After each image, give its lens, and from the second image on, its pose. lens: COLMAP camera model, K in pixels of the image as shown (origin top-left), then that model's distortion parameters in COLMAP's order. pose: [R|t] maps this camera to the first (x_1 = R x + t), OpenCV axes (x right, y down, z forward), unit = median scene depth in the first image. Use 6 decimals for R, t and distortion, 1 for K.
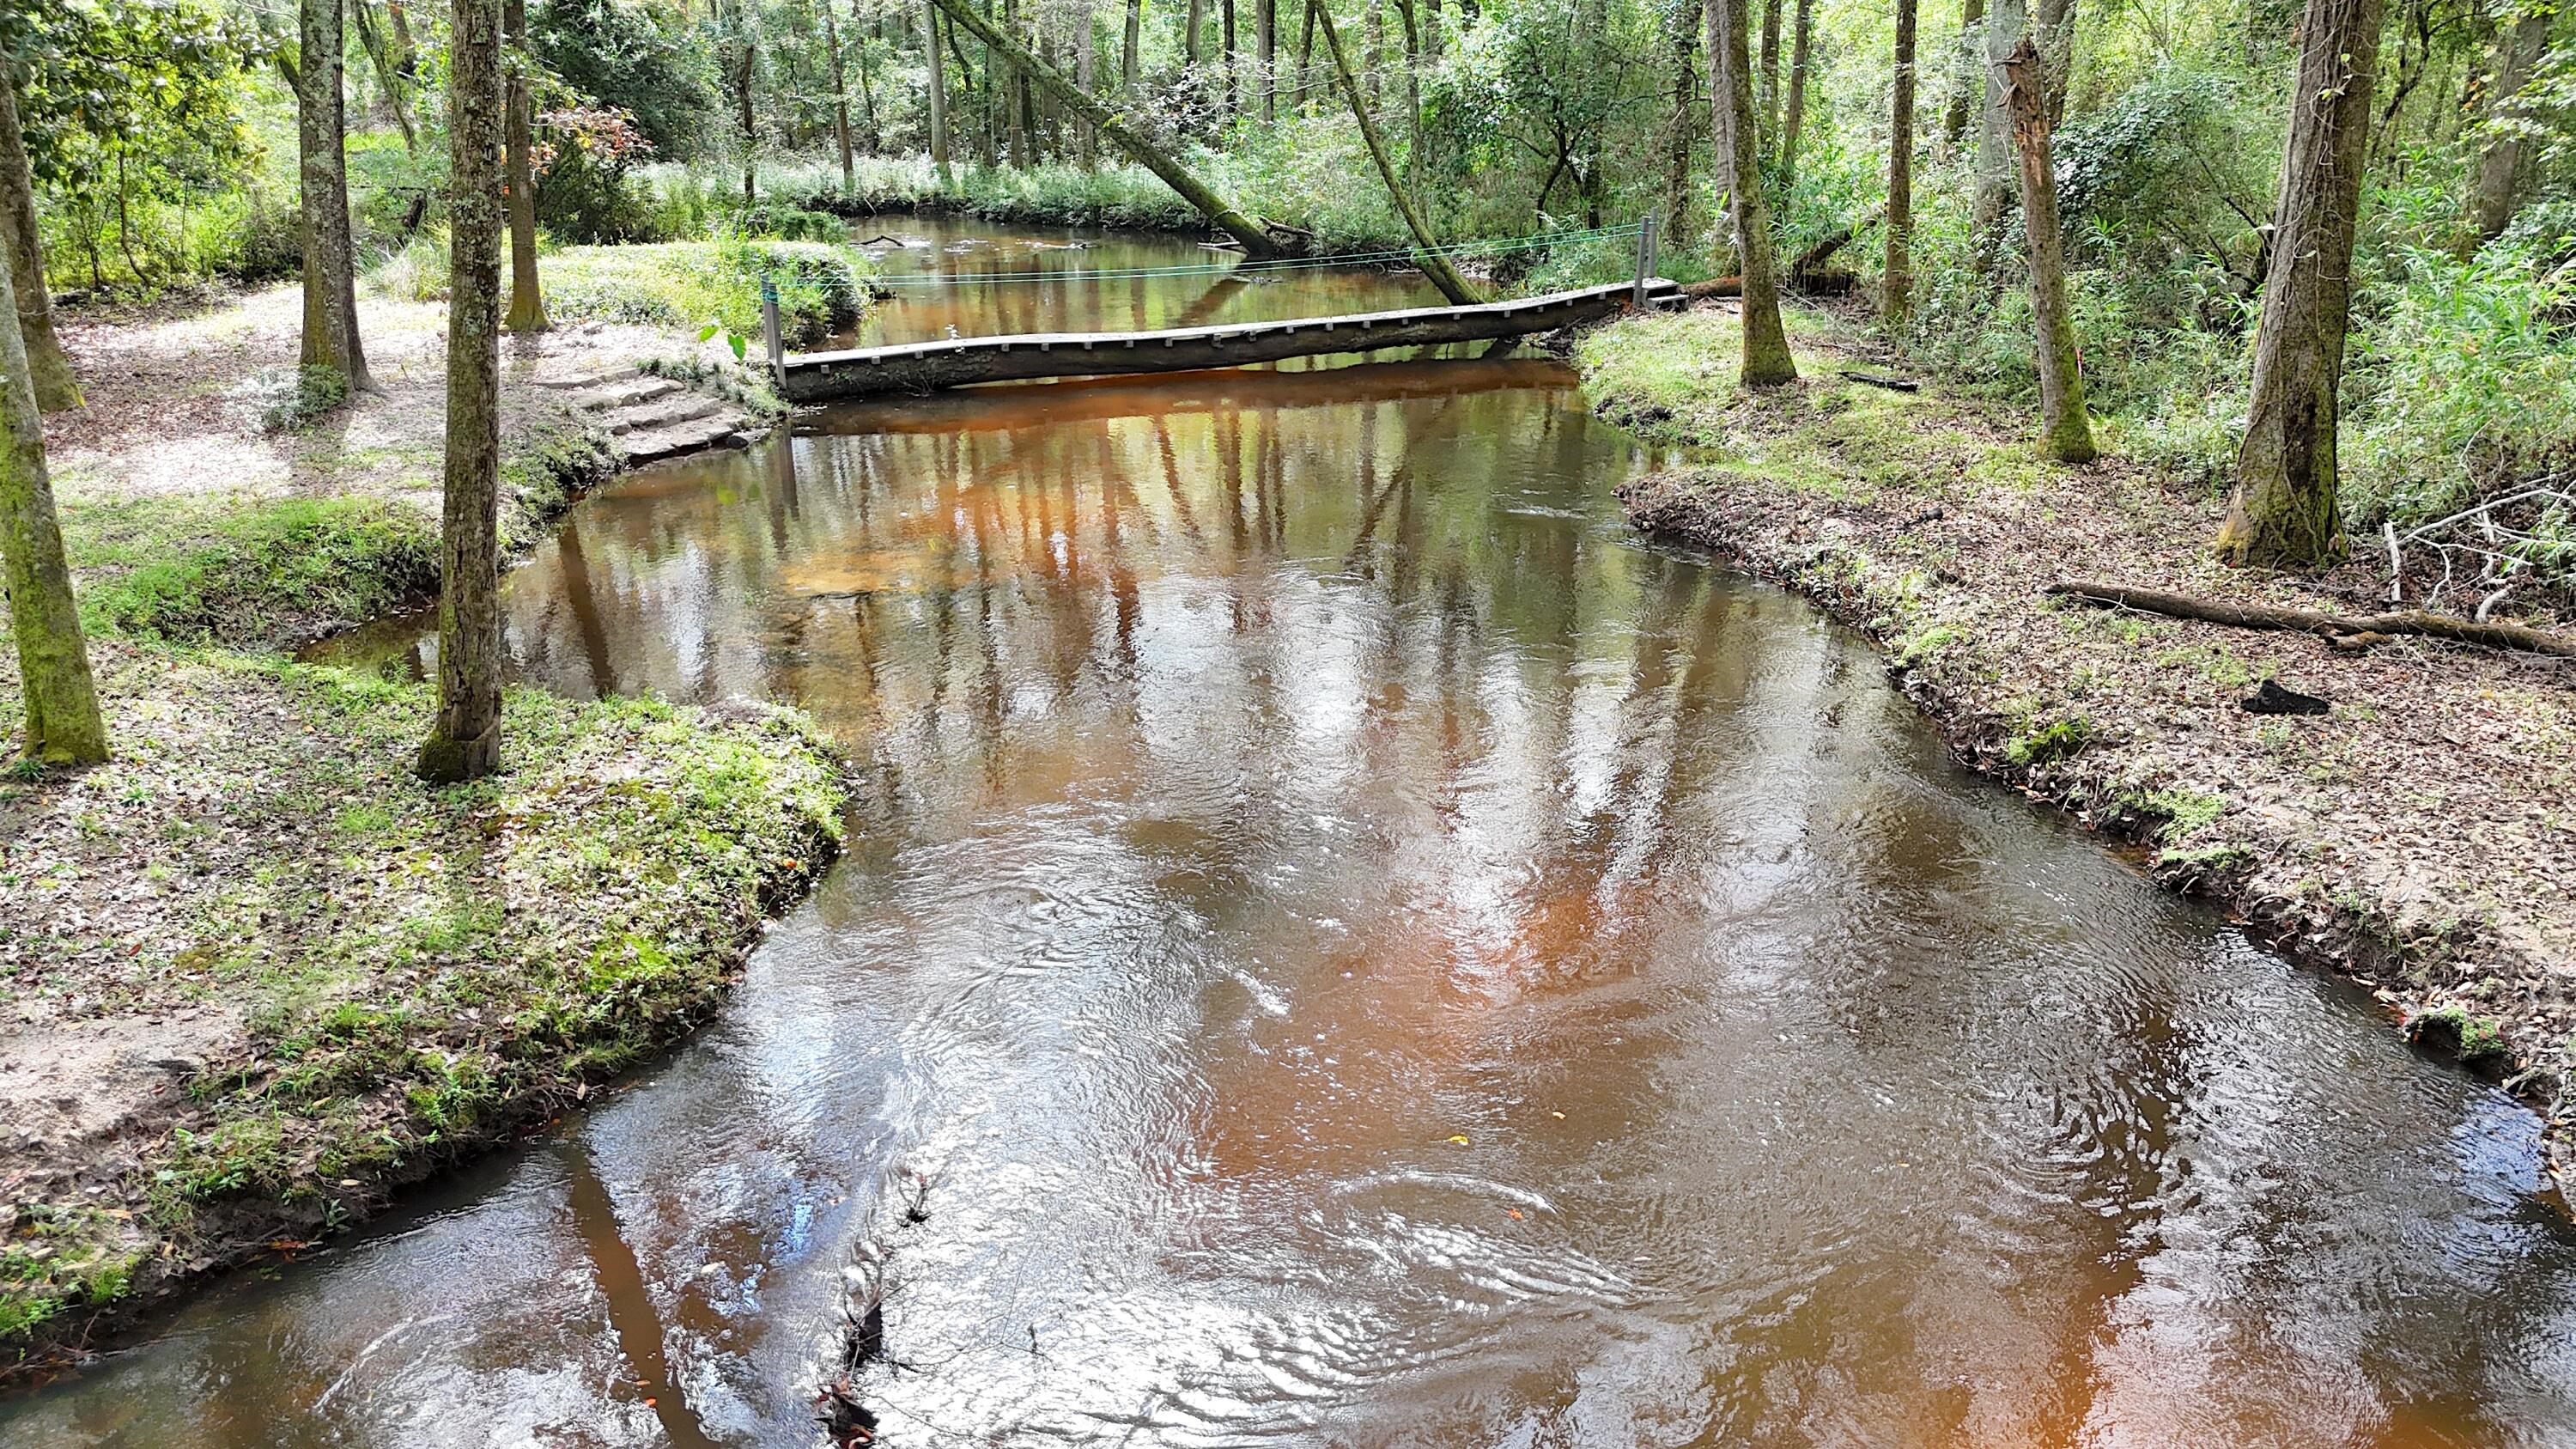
lens RADIAL K [[1844.4, 0, 1288.0], [0, 1844.4, 724.5], [0, 0, 1]] dist [0.056895, -0.000725]
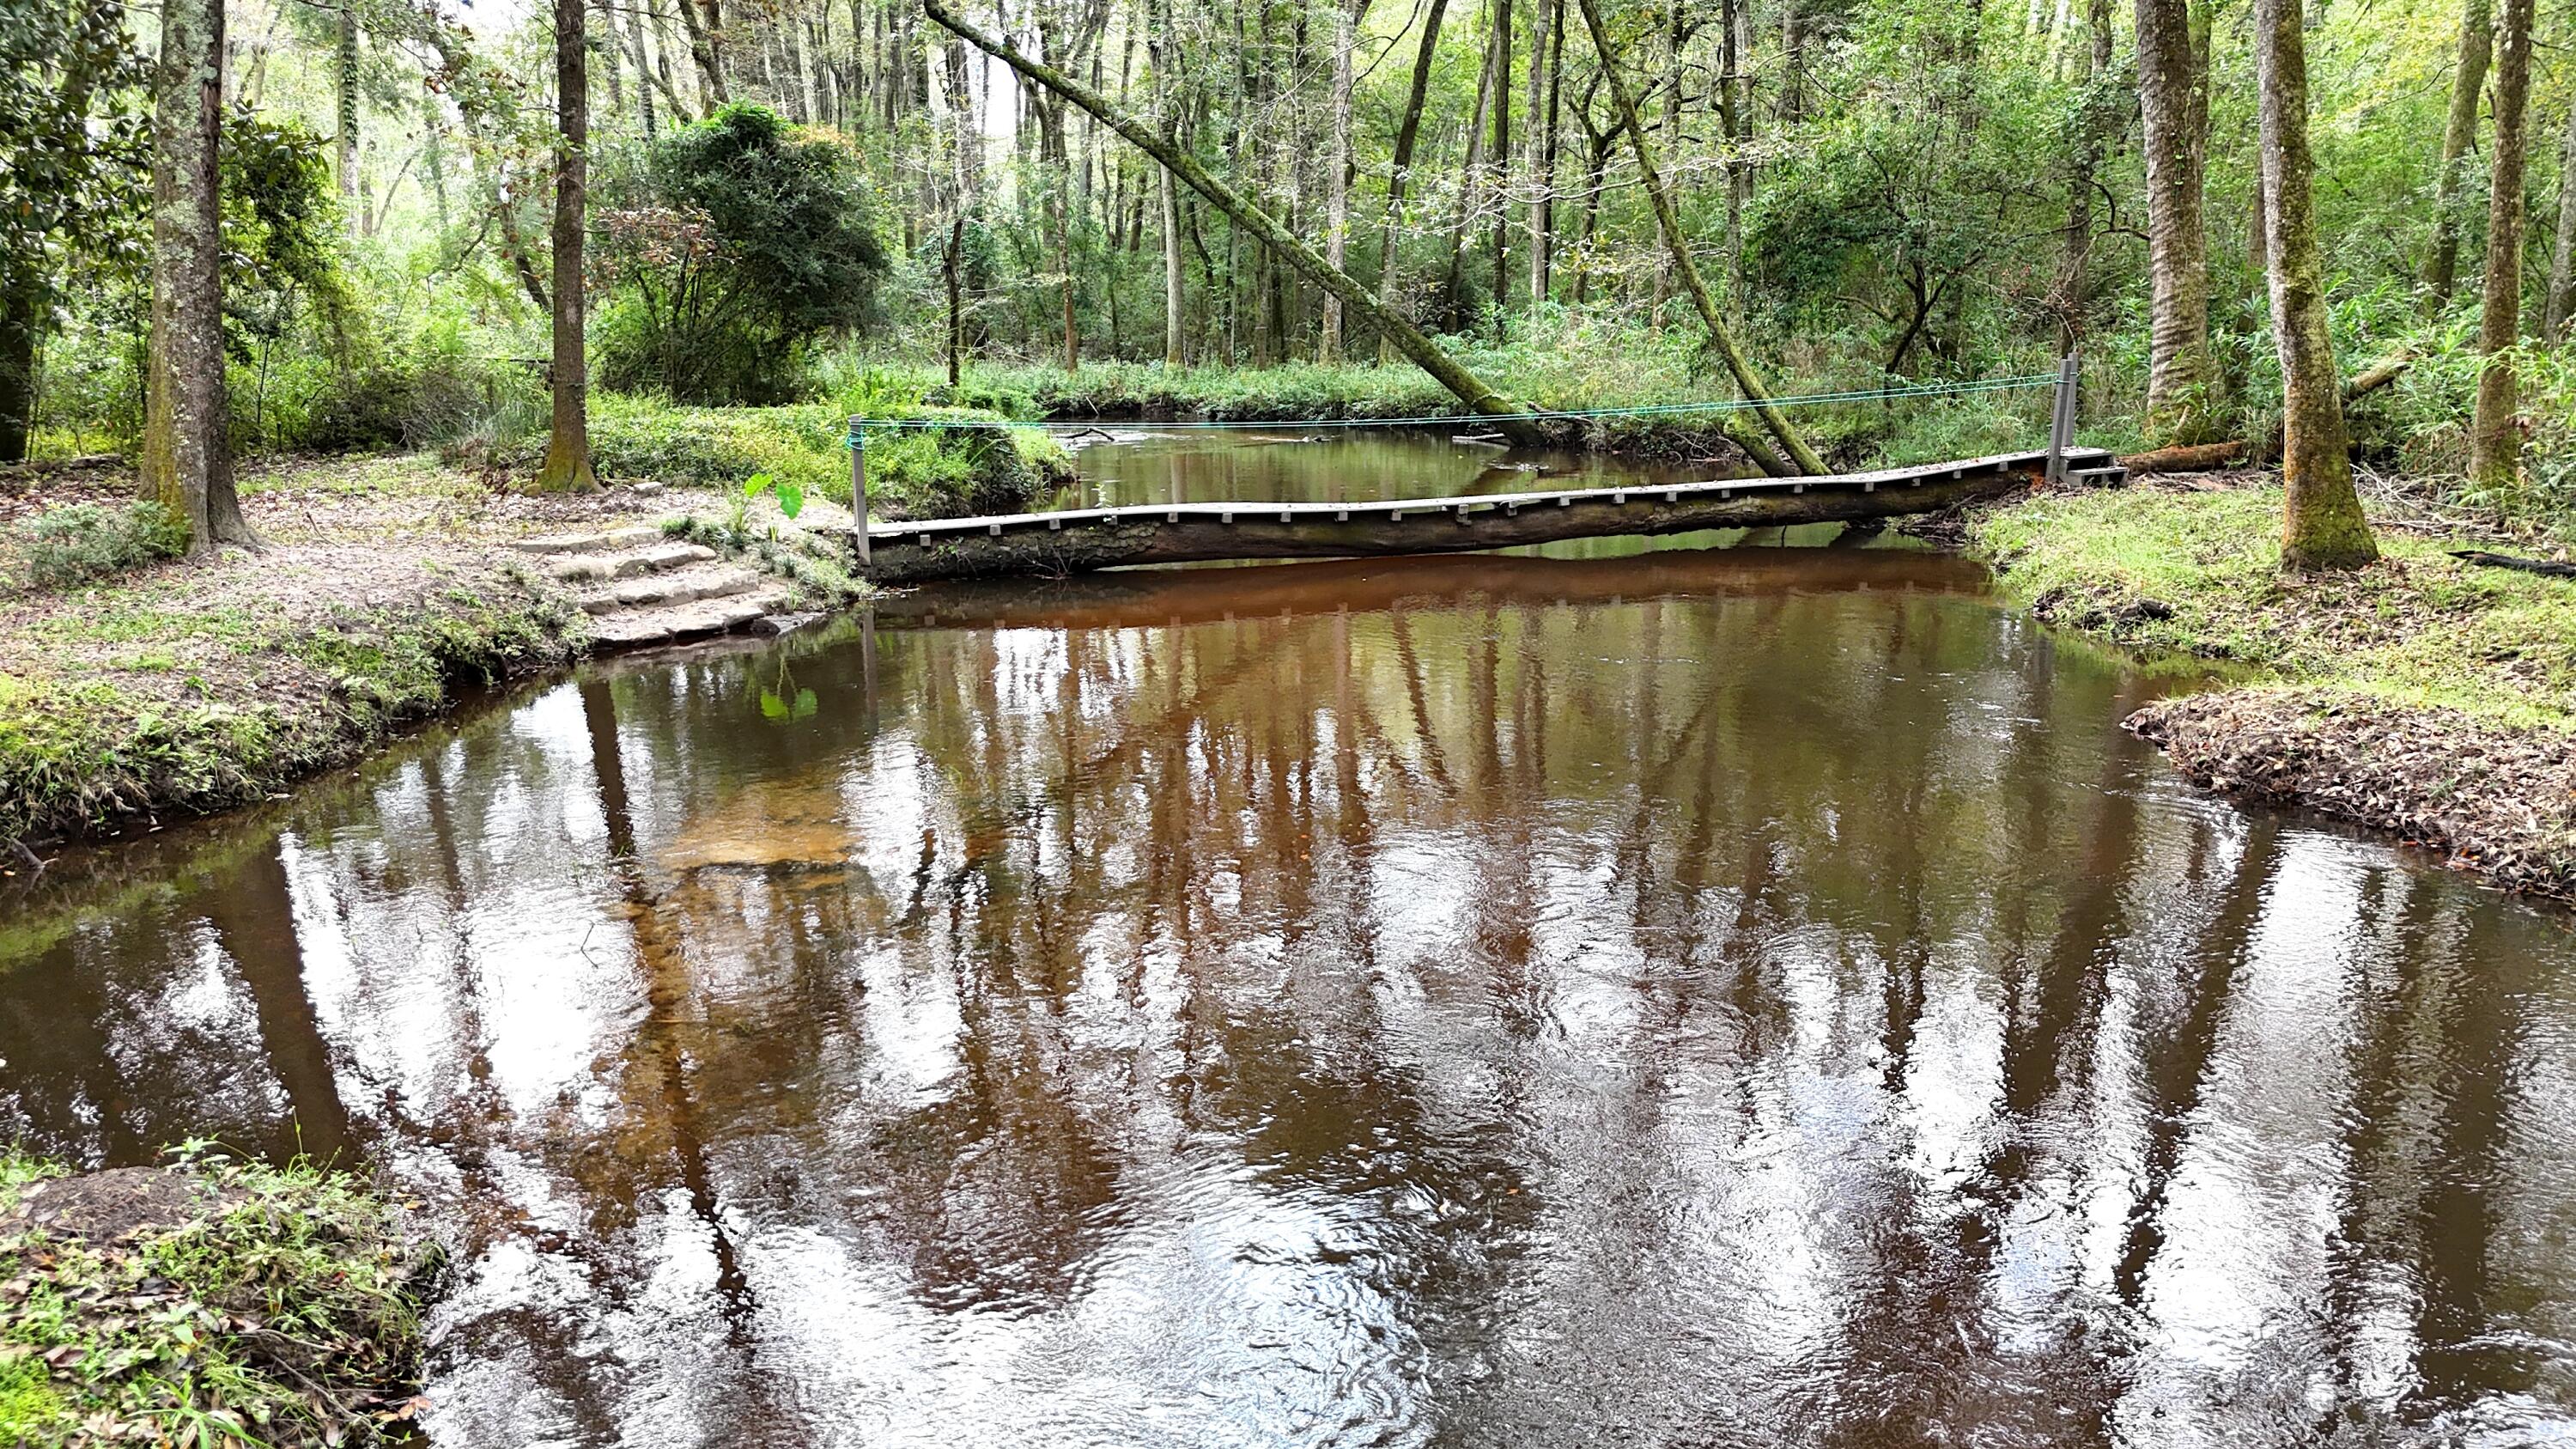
lens RADIAL K [[1853.9, 0, 1289.6], [0, 1853.9, 783.0], [0, 0, 1]] dist [0.066116, 0.000904]
pose [[0.990141, 0.028565, -0.137129, -0.002405], [-0.041954, 0.994520, -0.095760, -0.027525], [0.133642, 0.100569, 0.985914, 0.264689]]
